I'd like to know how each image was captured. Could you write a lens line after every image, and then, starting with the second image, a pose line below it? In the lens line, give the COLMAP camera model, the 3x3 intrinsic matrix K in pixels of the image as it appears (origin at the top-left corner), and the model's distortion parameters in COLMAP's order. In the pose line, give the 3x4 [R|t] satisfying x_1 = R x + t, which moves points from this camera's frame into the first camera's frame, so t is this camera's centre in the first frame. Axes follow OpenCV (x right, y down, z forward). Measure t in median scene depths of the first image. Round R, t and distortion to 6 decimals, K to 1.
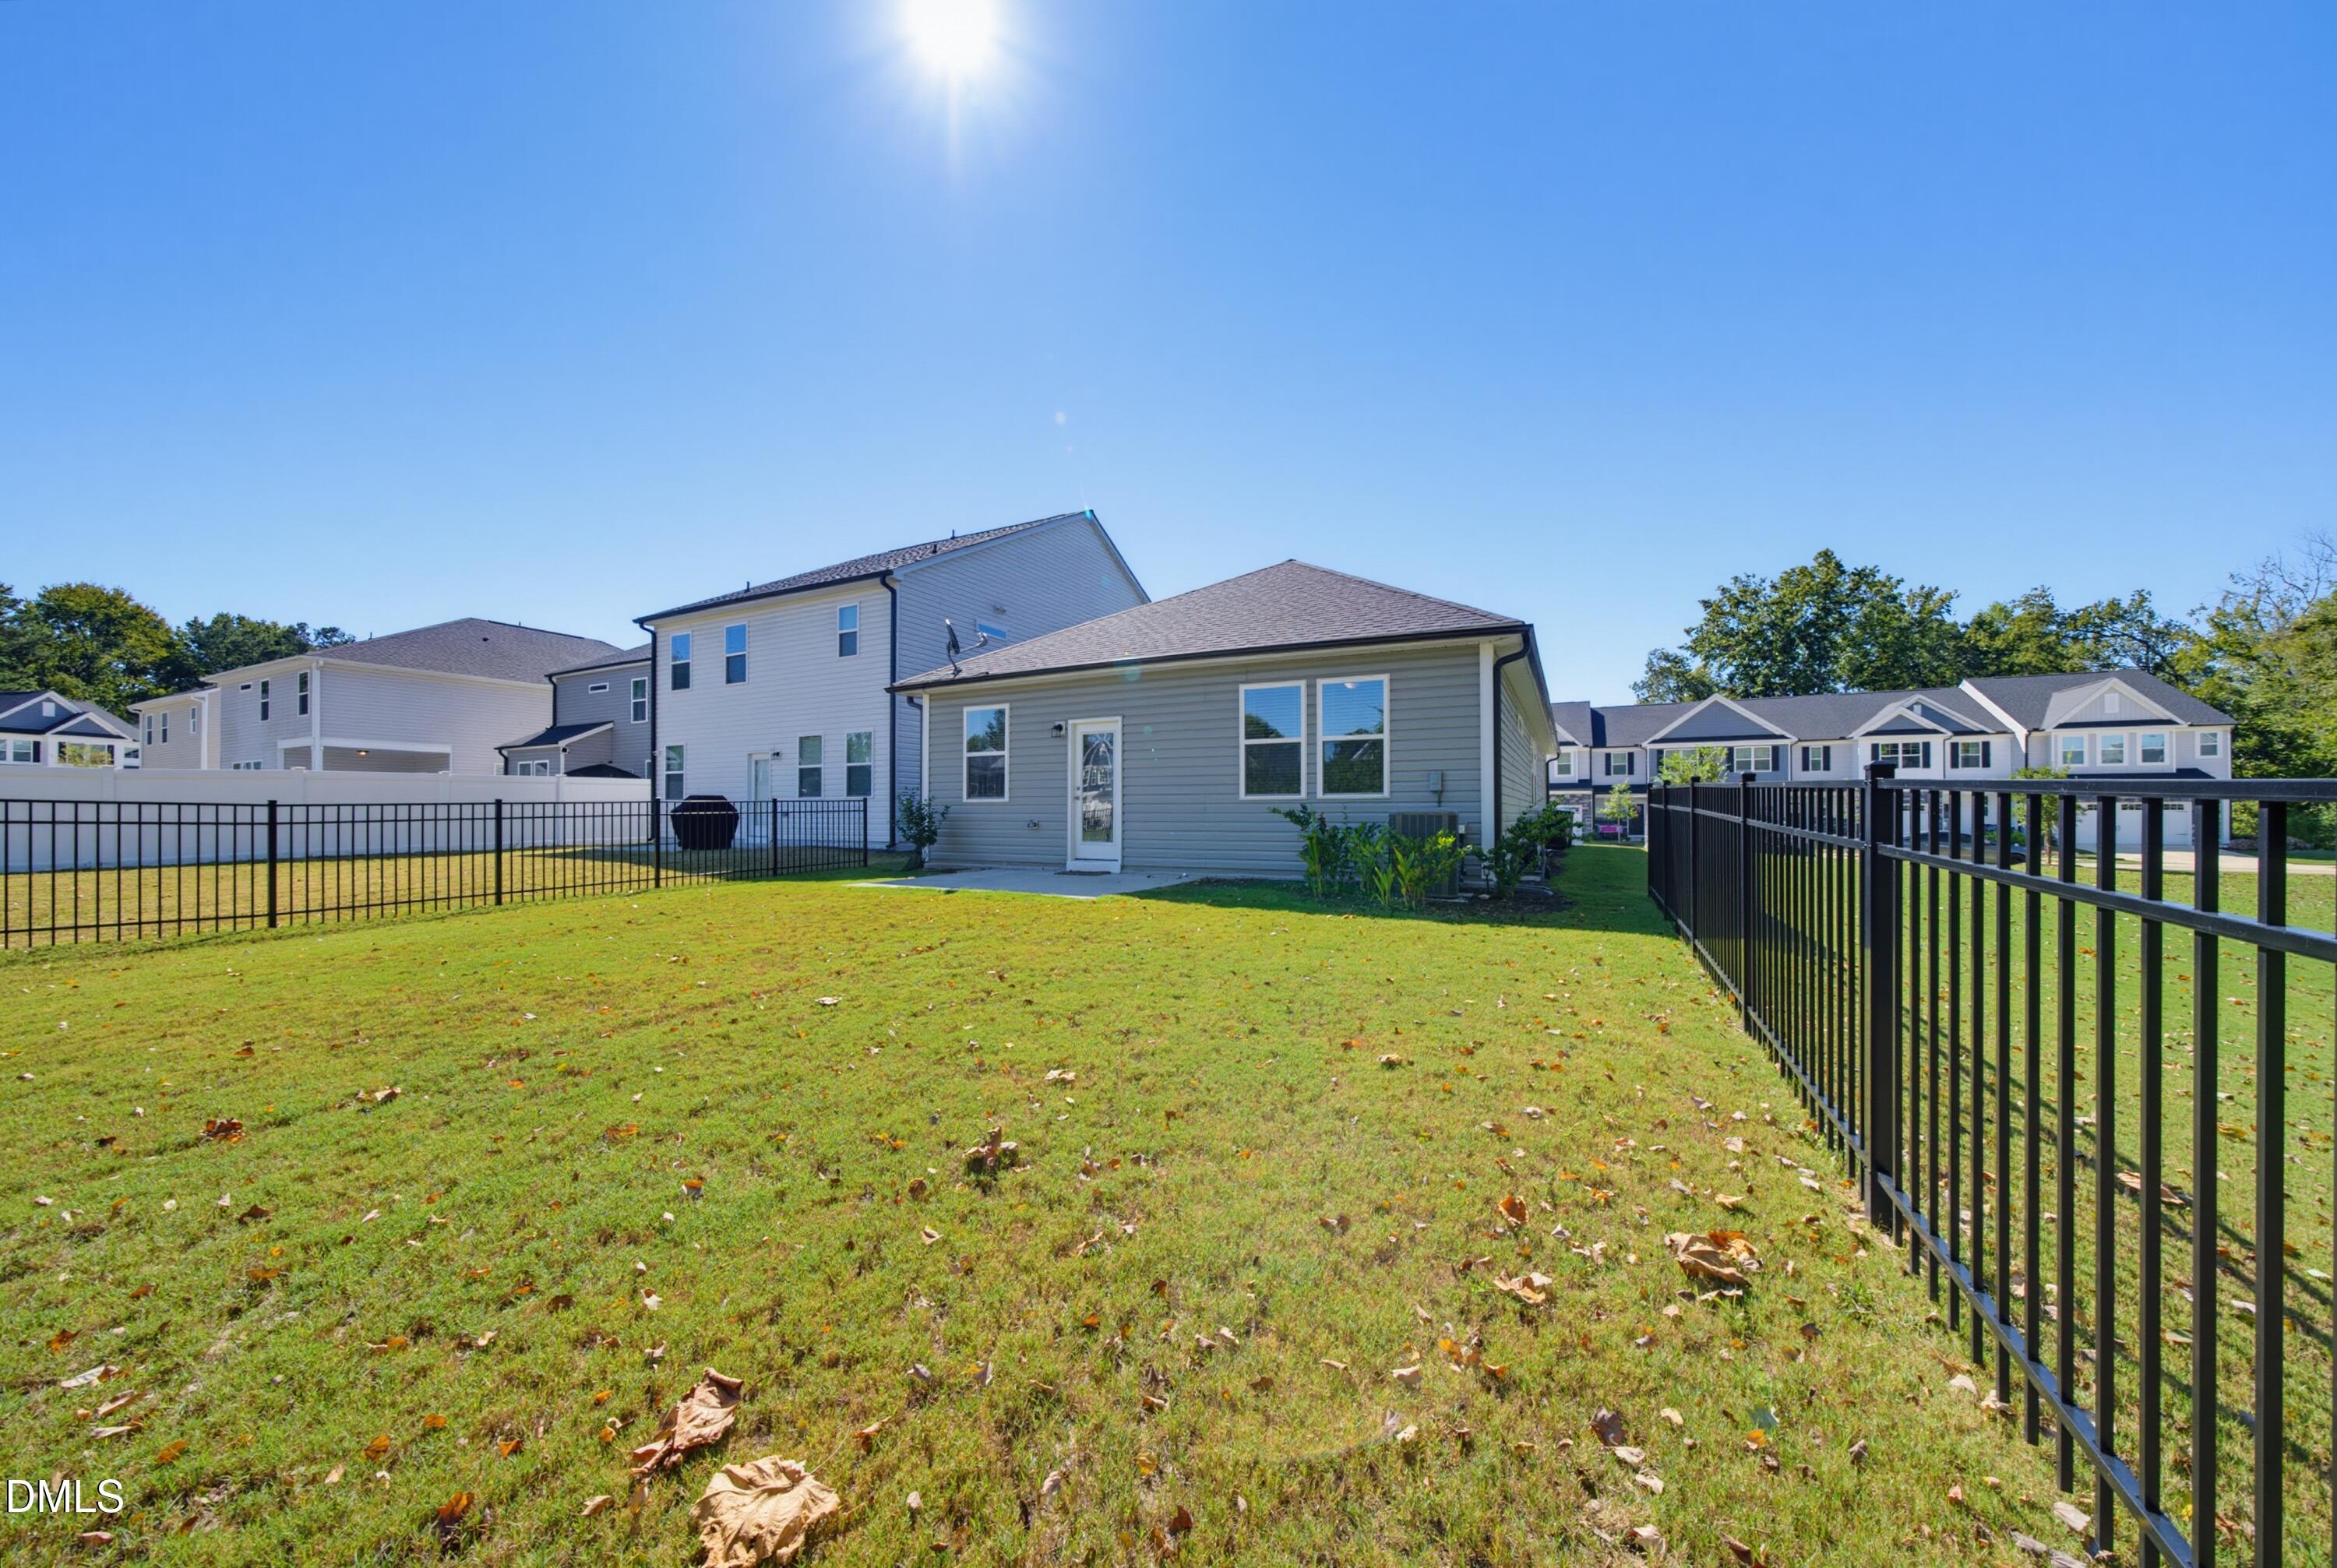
lens RADIAL K [[808.2, 0, 1167.9], [0, 808.2, 800.1], [0, 0, 1]] dist [-0.011395, 0.004428]
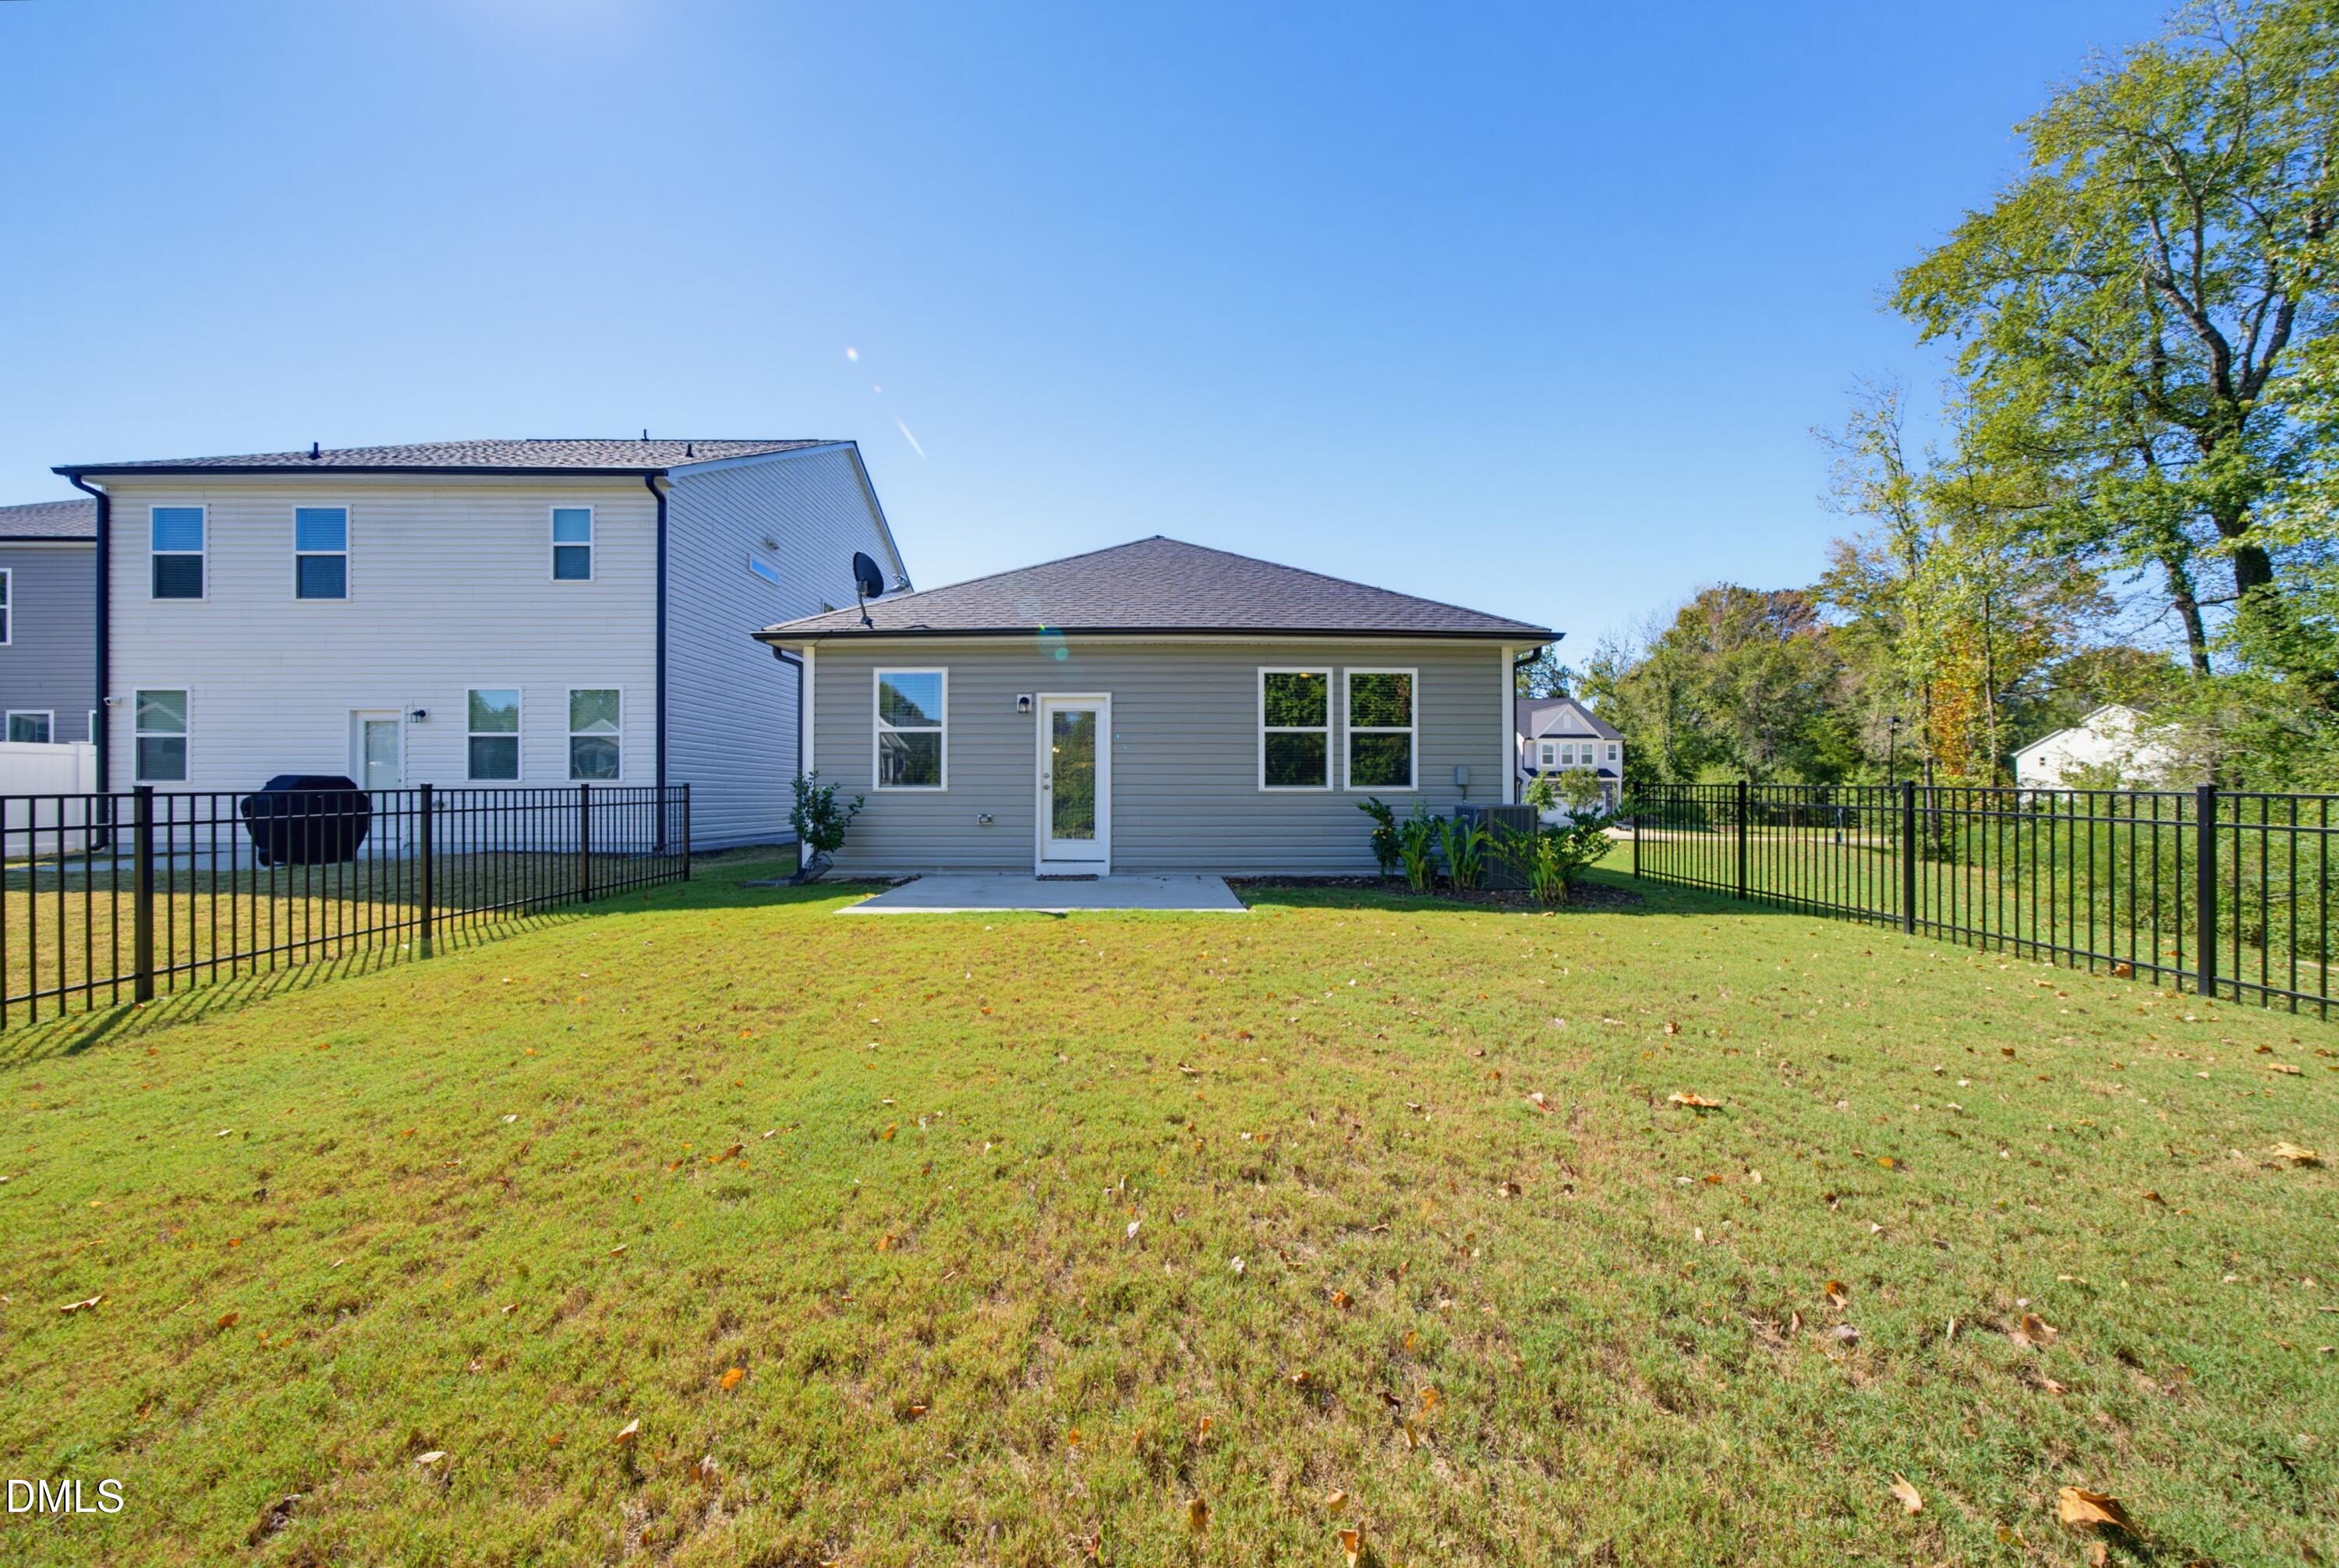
lens RADIAL K [[808.9, 0, 1170.0], [0, 808.9, 793.7], [0, 0, 1]] dist [-0.011395, 0.004428]
pose [[0.884125, 0.002149, 0.467245, -0.351840], [-0.007727, 0.999920, 0.010022, -0.004838], [-0.467186, -0.012471, 0.884071, 0.183614]]
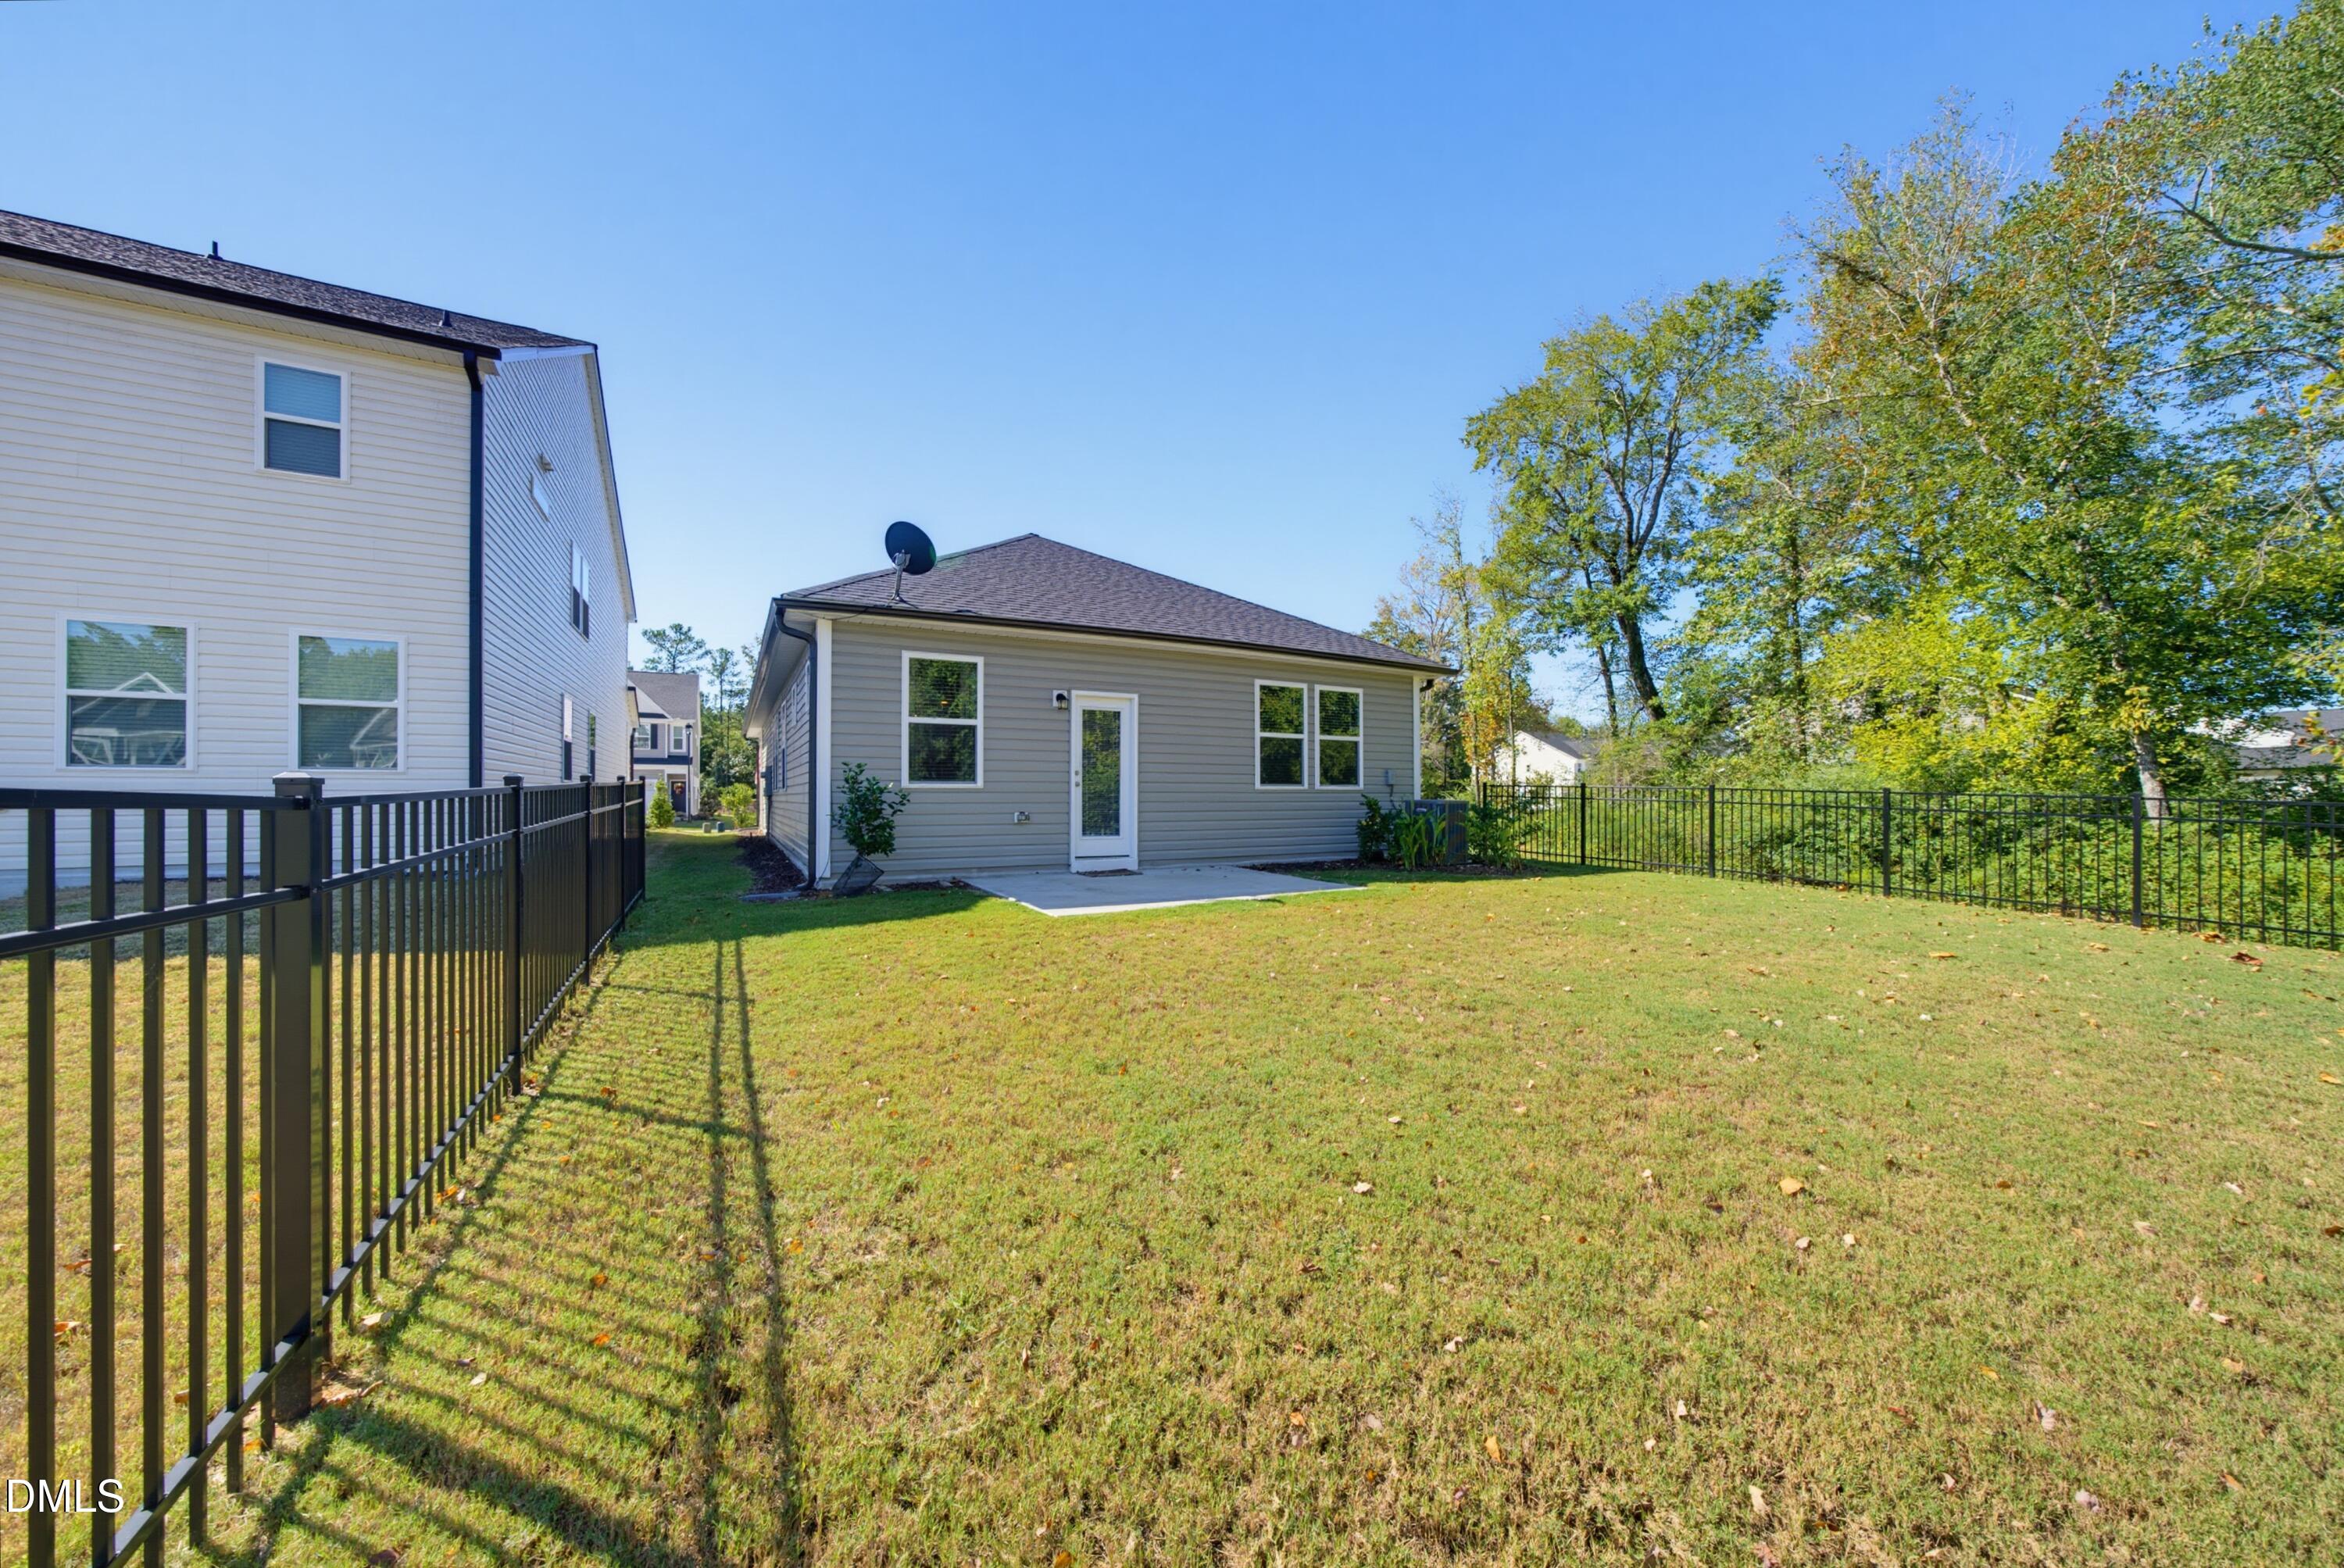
lens RADIAL K [[810.6, 0, 1182.1], [0, 810.6, 786.2], [0, 0, 1]] dist [-0.011395, 0.004428]
pose [[0.544235, 0.009507, 0.838879, -0.681301], [-0.012318, 0.999919, -0.003341, 0.000603], [-0.838843, -0.008515, 0.544308, 0.412388]]
